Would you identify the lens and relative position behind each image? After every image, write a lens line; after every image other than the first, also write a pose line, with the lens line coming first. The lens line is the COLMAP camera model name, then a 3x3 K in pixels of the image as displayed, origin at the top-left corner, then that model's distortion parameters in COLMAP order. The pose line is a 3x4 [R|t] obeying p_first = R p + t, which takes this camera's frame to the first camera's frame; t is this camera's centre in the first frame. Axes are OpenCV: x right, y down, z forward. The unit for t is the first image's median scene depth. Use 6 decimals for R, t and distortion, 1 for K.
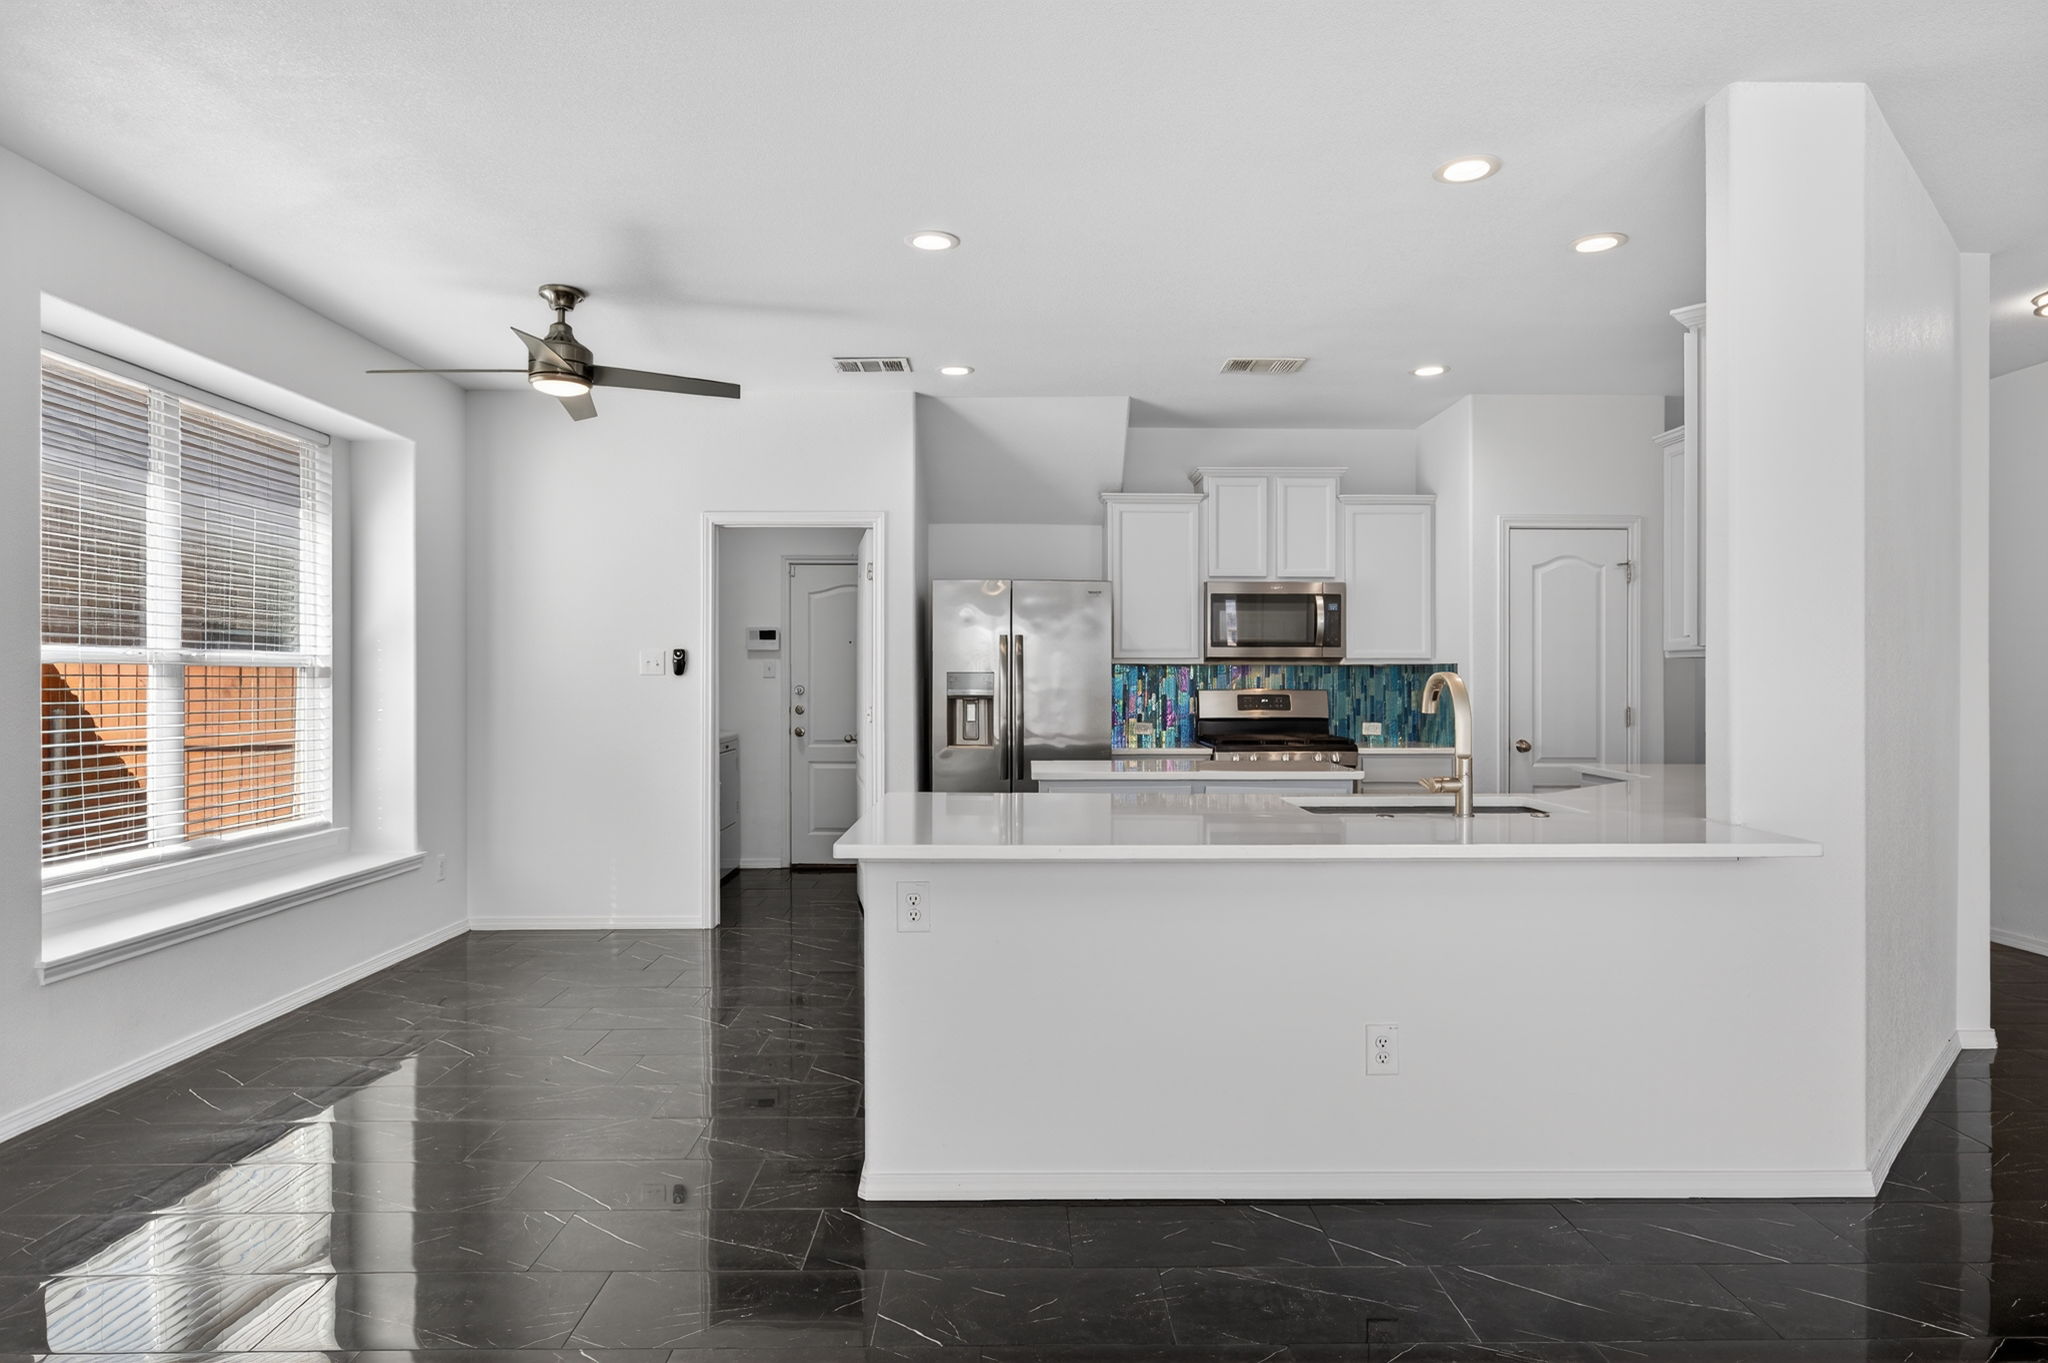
lens RADIAL K [[1168.3, 0, 1002.6], [0, 1168.3, 665.9], [0, 0, 1]] dist [0.018522, -0.000072]
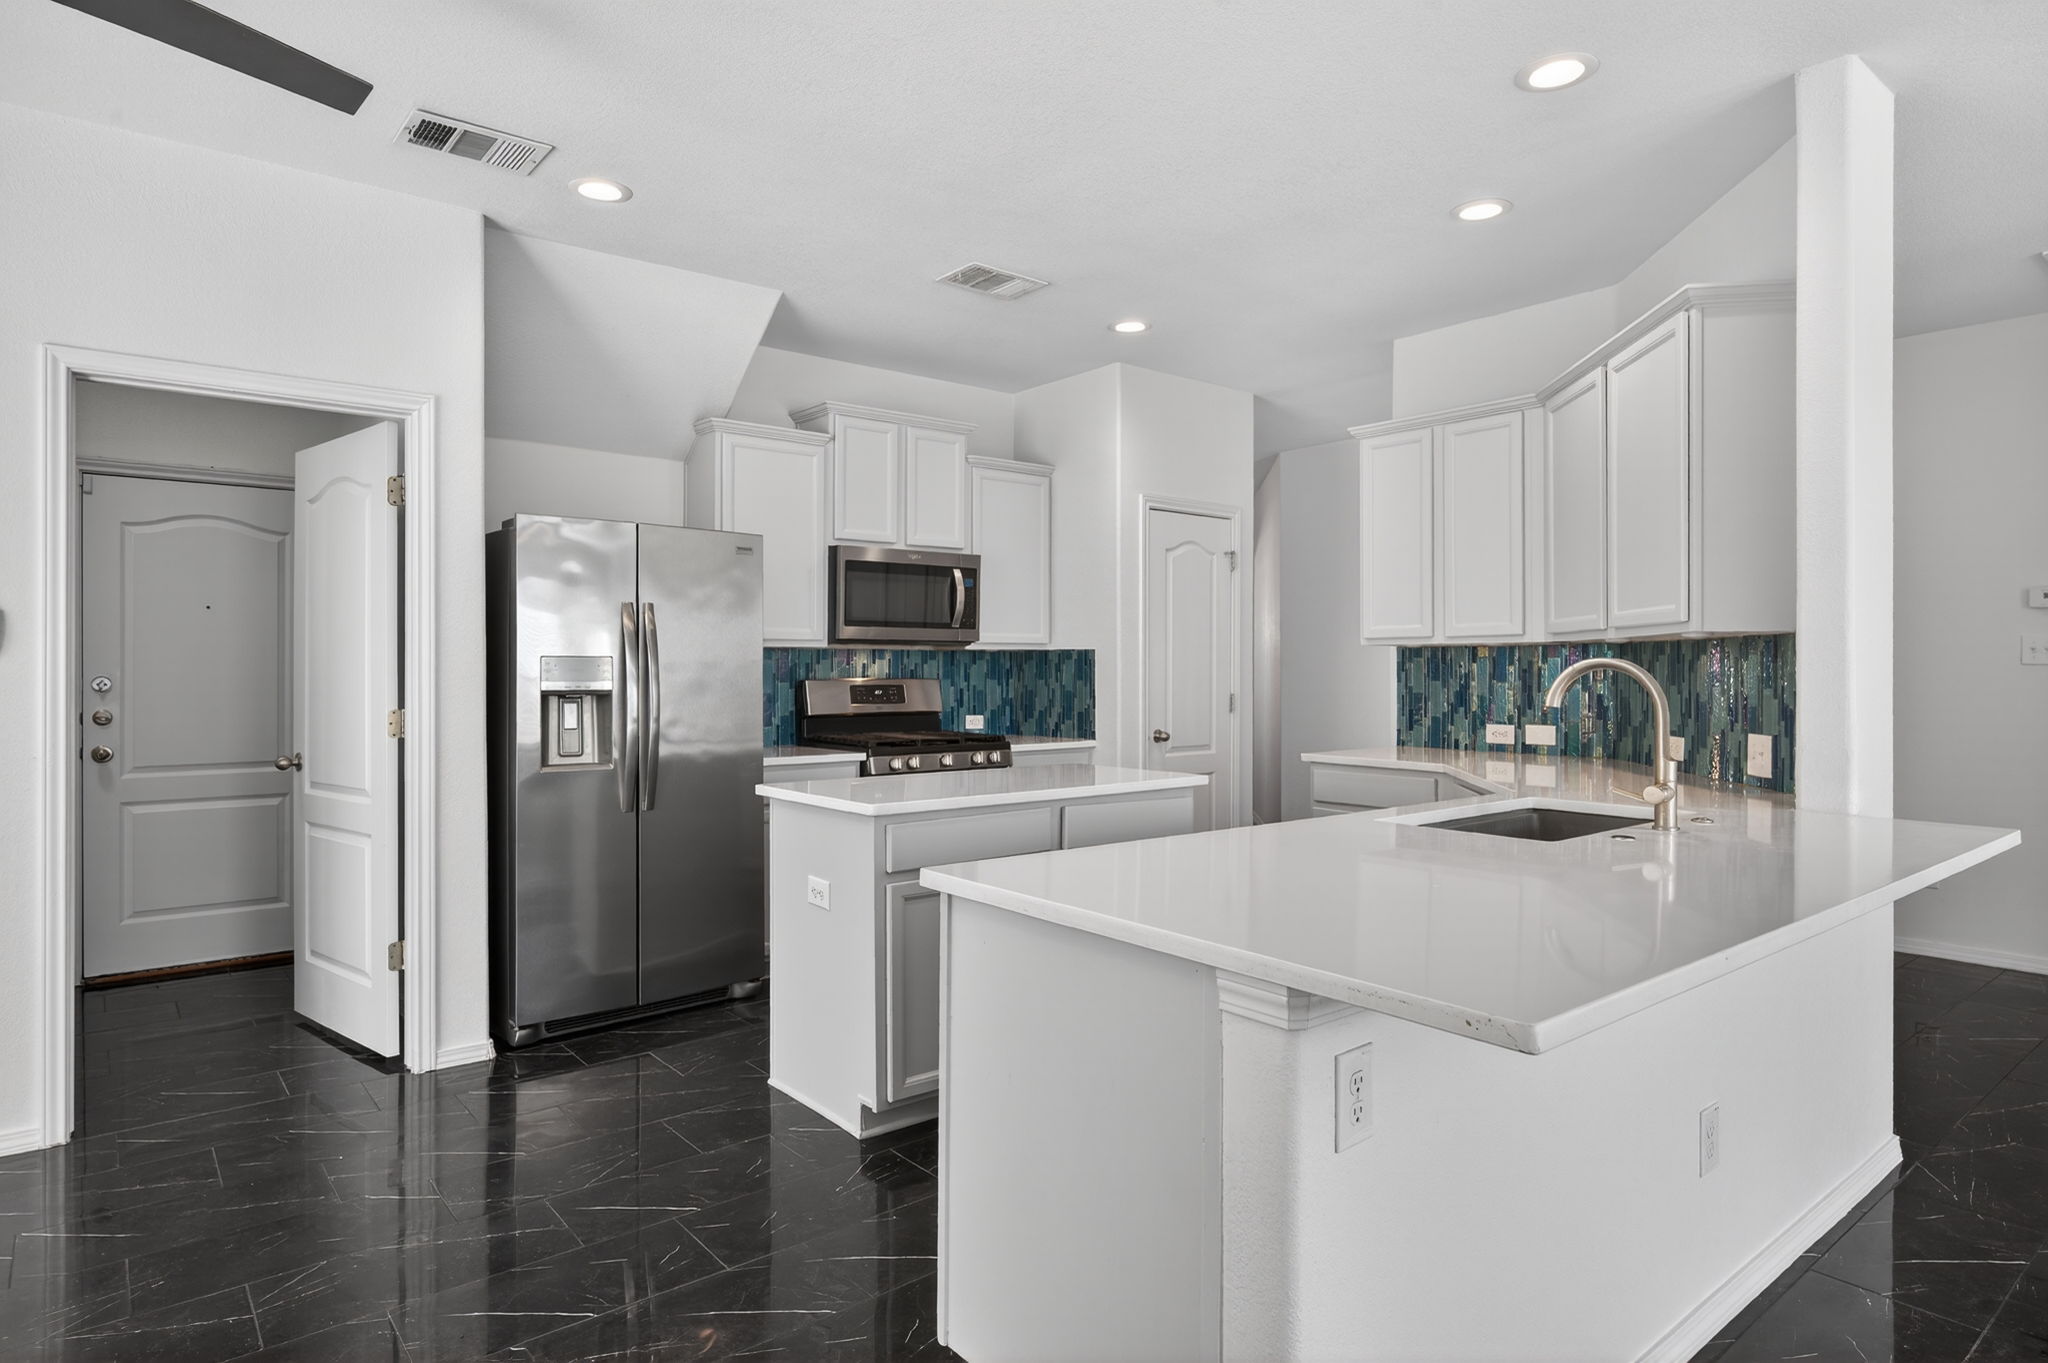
lens RADIAL K [[1168.3, 0, 1002.6], [0, 1168.3, 665.9], [0, 0, 1]] dist [0.018522, -0.000072]
pose [[0.782693, 0.000146, 0.622409, -0.237809], [-0.006467, 0.999948, 0.007898, 0.003988], [-0.622375, -0.010207, 0.782653, 0.307694]]
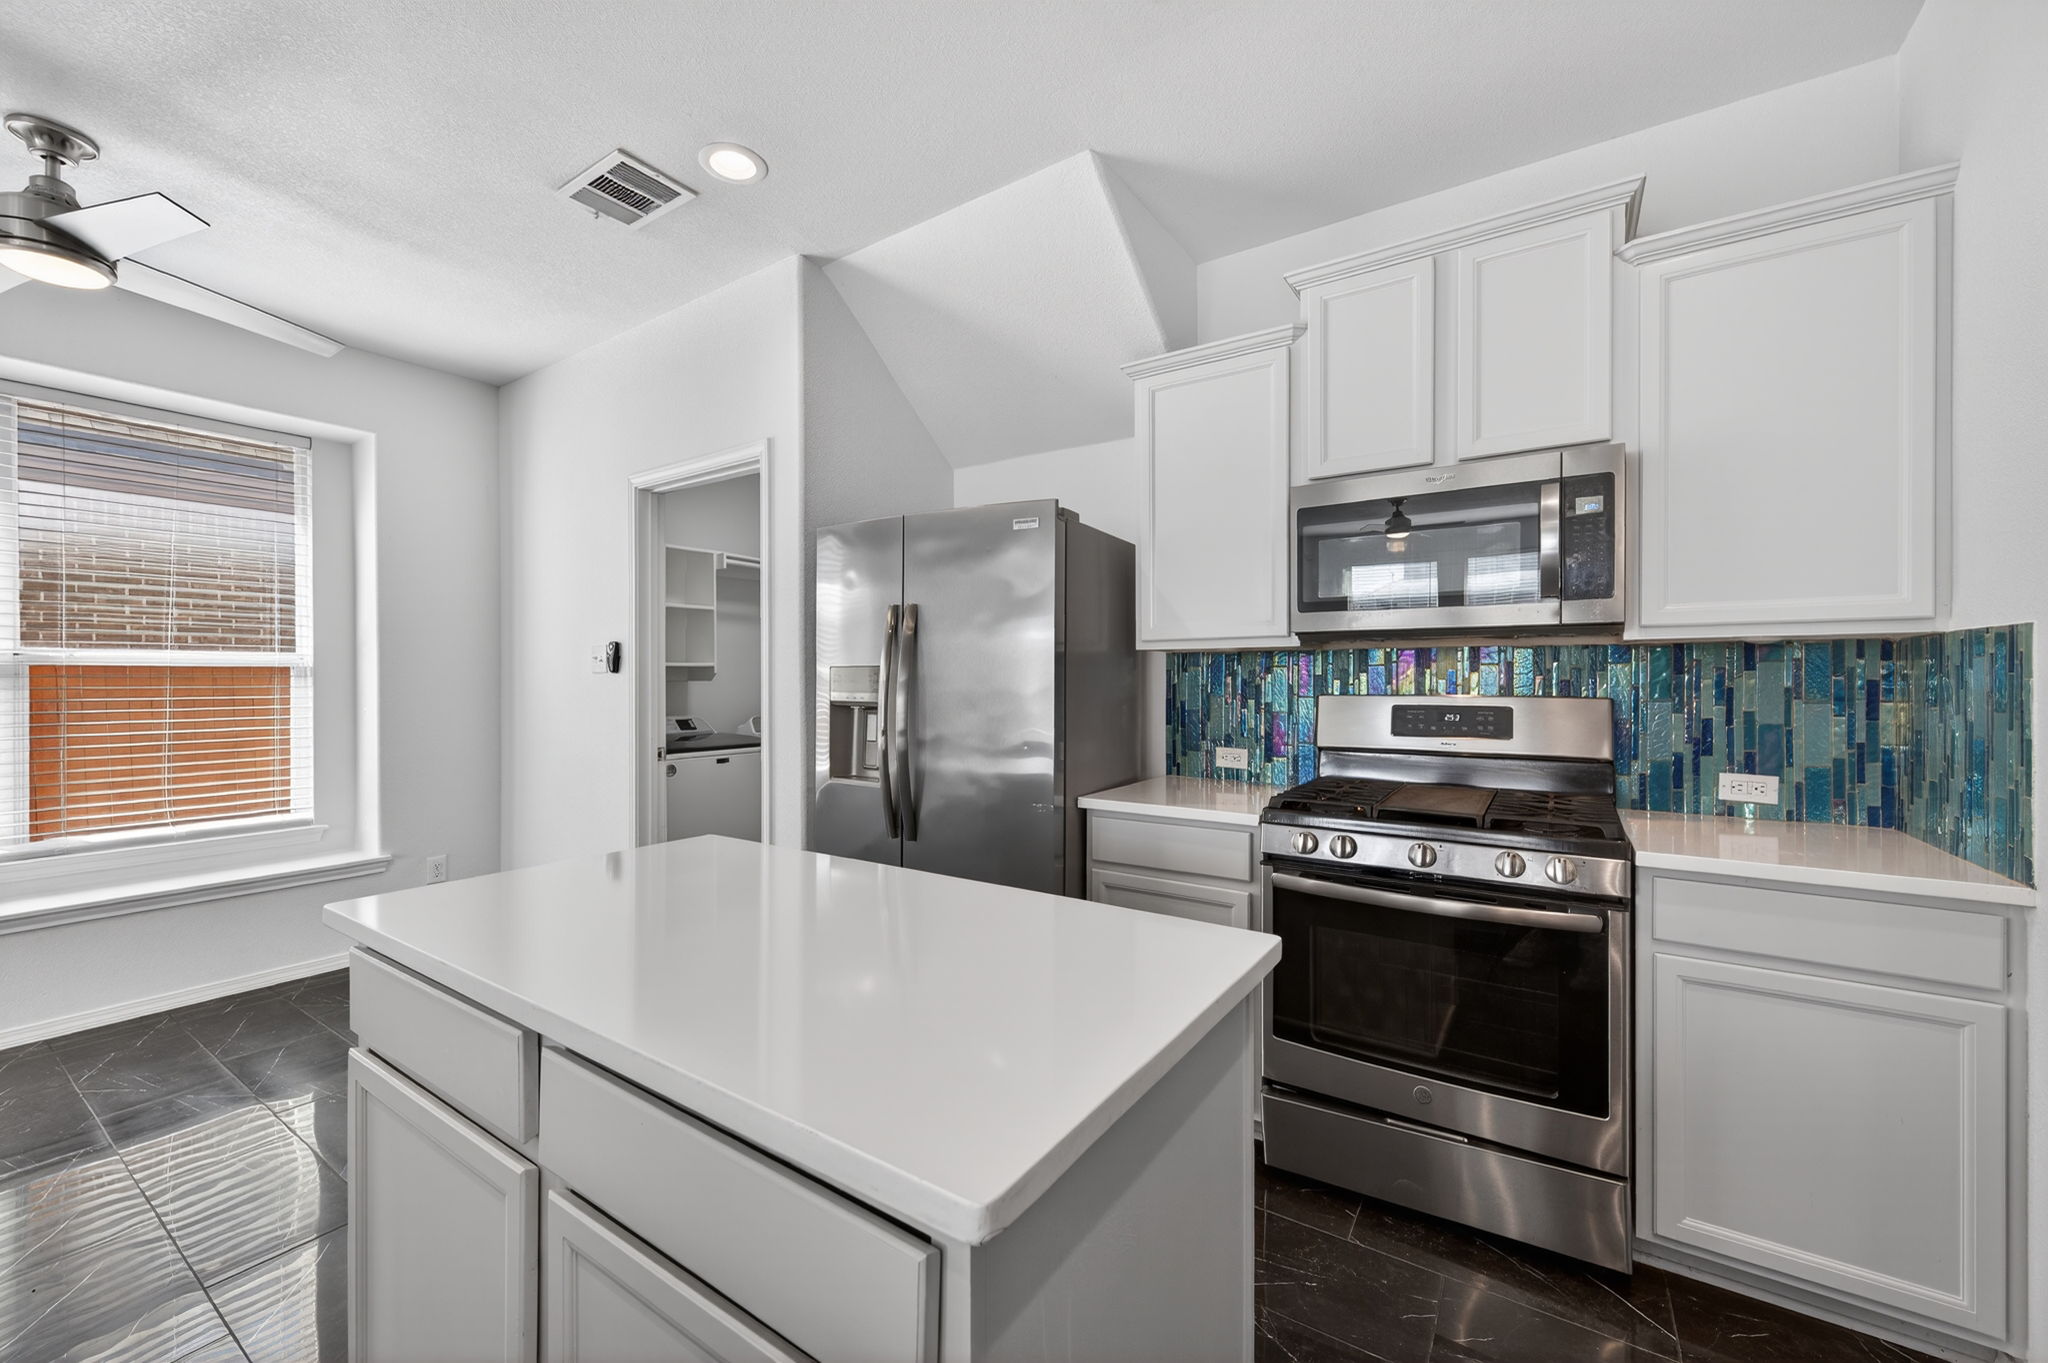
lens RADIAL K [[801.6, 0, 1017.4], [0, 801.6, 685.6], [0, 0, 1]] dist [0.011597, -0.000260]
pose [[0.831061, 0.002740, -0.556175, 0.274745], [0.008450, 0.999810, 0.017552, 0.008774], [0.556118, -0.019286, 0.830880, 0.642240]]
